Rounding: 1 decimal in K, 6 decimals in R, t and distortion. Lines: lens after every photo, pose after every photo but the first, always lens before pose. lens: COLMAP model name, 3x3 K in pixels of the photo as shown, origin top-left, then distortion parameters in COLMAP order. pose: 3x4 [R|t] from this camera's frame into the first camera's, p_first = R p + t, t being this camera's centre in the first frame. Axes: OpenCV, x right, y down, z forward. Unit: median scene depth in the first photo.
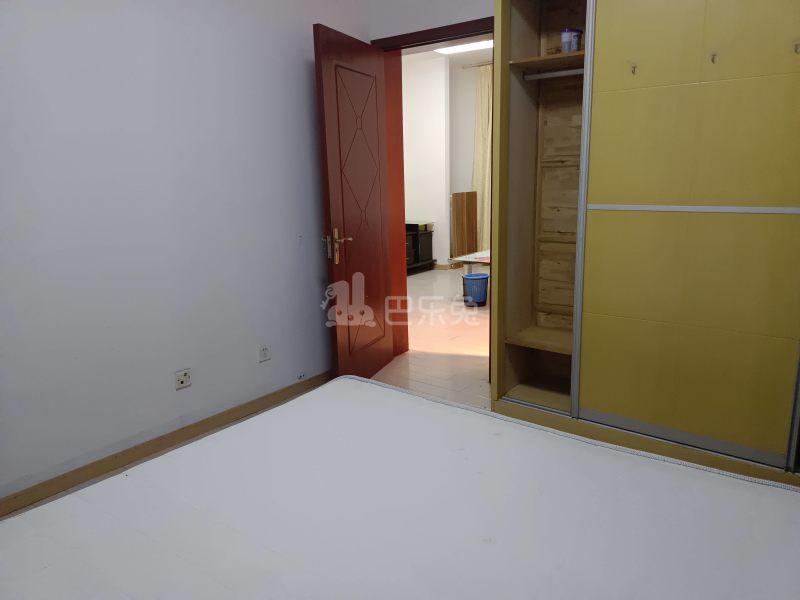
lens RADIAL K [[578.4, 0, 400.0], [0, 578.4, 300.0], [0, 0, 1]] dist [0.003192, -0.002244]
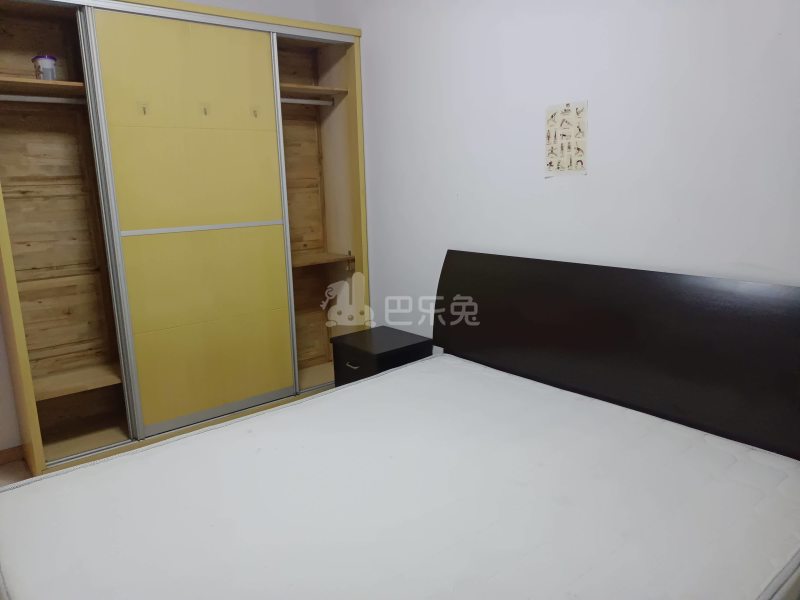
lens RADIAL K [[578.4, 0, 400.0], [0, 578.4, 300.0], [0, 0, 1]] dist [0.003192, -0.002244]
pose [[0.228531, -0.181202, 0.956525, -0.489623], [0.237761, 0.963162, 0.125654, -0.049792], [-0.944057, 0.198708, 0.263195, 0.235156]]
